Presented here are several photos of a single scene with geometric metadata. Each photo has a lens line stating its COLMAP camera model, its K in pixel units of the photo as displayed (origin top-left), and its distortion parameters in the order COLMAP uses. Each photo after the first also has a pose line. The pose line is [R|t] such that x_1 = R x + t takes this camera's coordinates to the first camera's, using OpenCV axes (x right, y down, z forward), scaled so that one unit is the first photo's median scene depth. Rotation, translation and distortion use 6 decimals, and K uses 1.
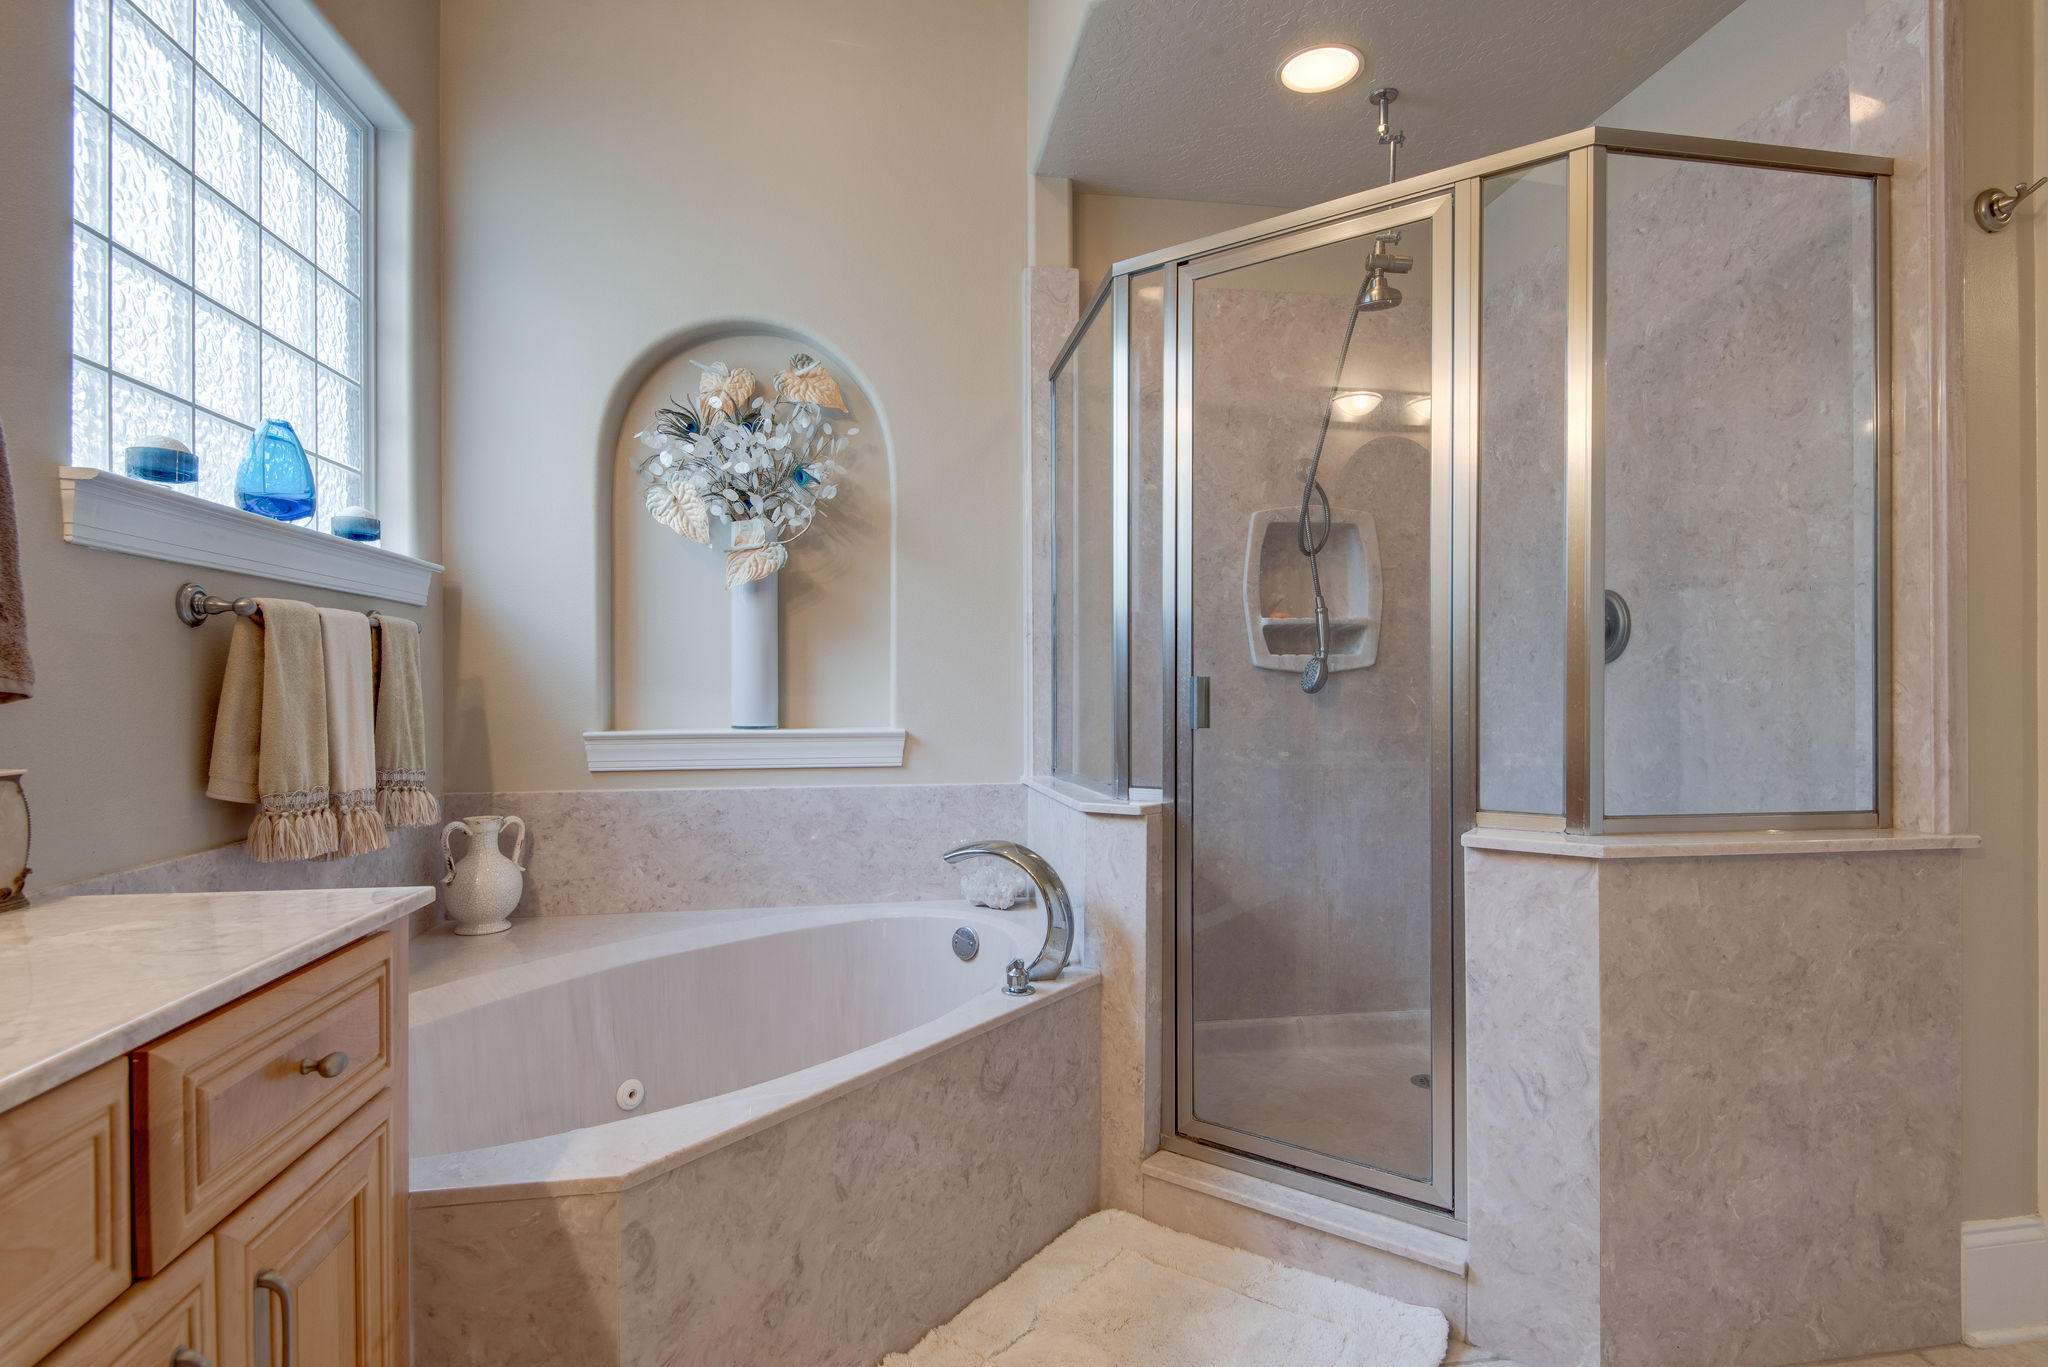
lens RADIAL K [[1027.5, 0, 1031.0], [0, 1027.5, 687.7], [0, 0, 1]] dist [0.018765, -0.009665]
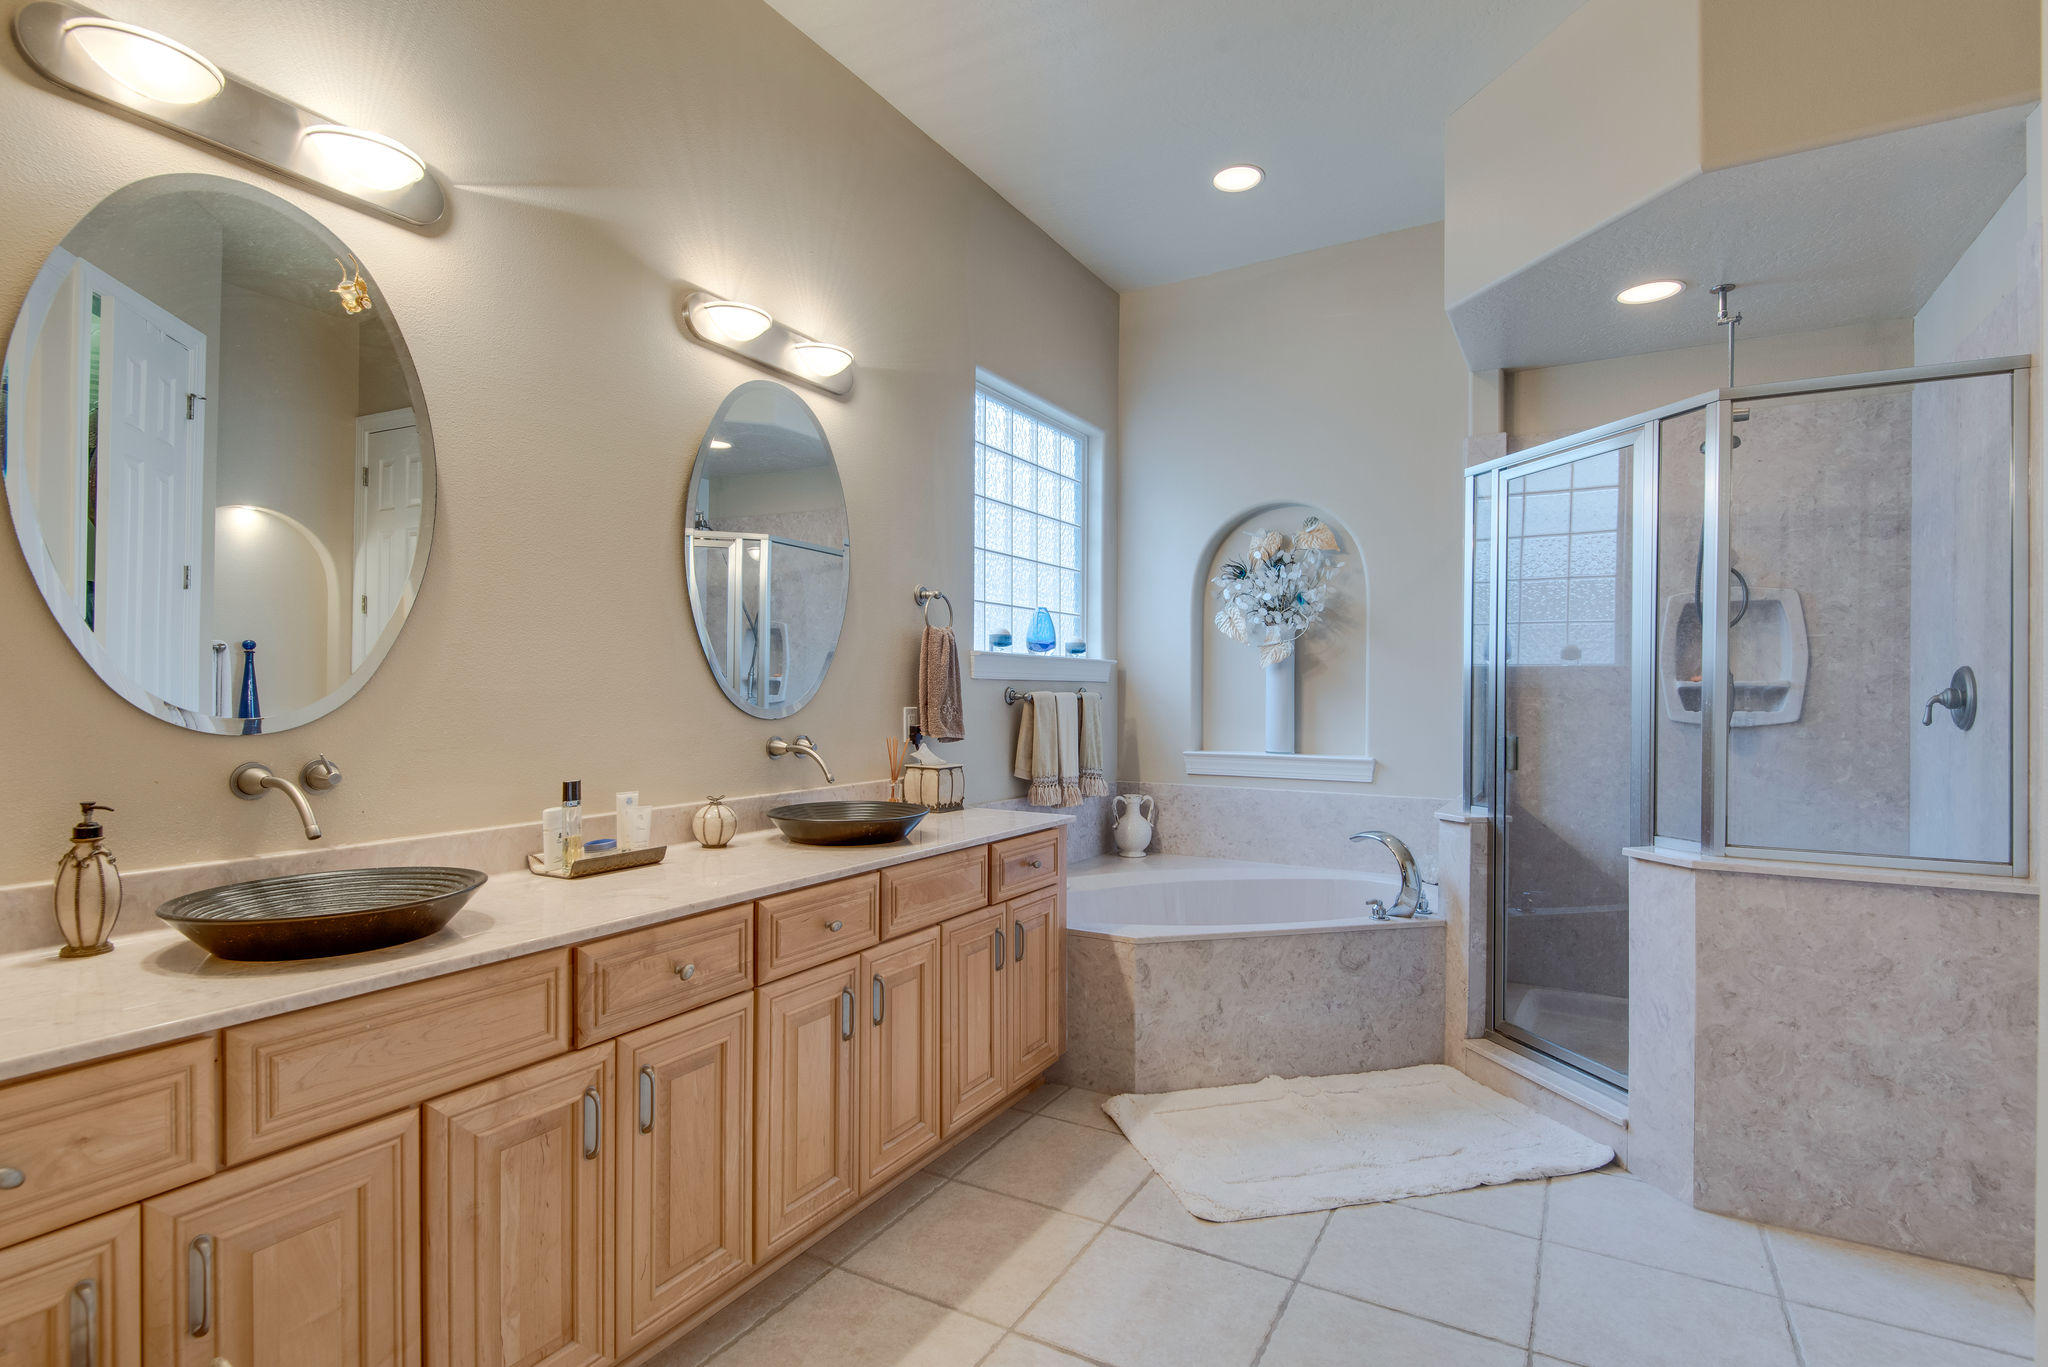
lens RADIAL K [[1027.5, 0, 1024.9], [0, 1027.5, 690.9], [0, 0, 1]] dist [0.018765, -0.009665]
pose [[0.772744, 0.006146, -0.634688, 0.683177], [-0.006445, 0.999978, 0.001837, -0.089590], [0.634685, 0.002671, 0.772767, -0.769057]]
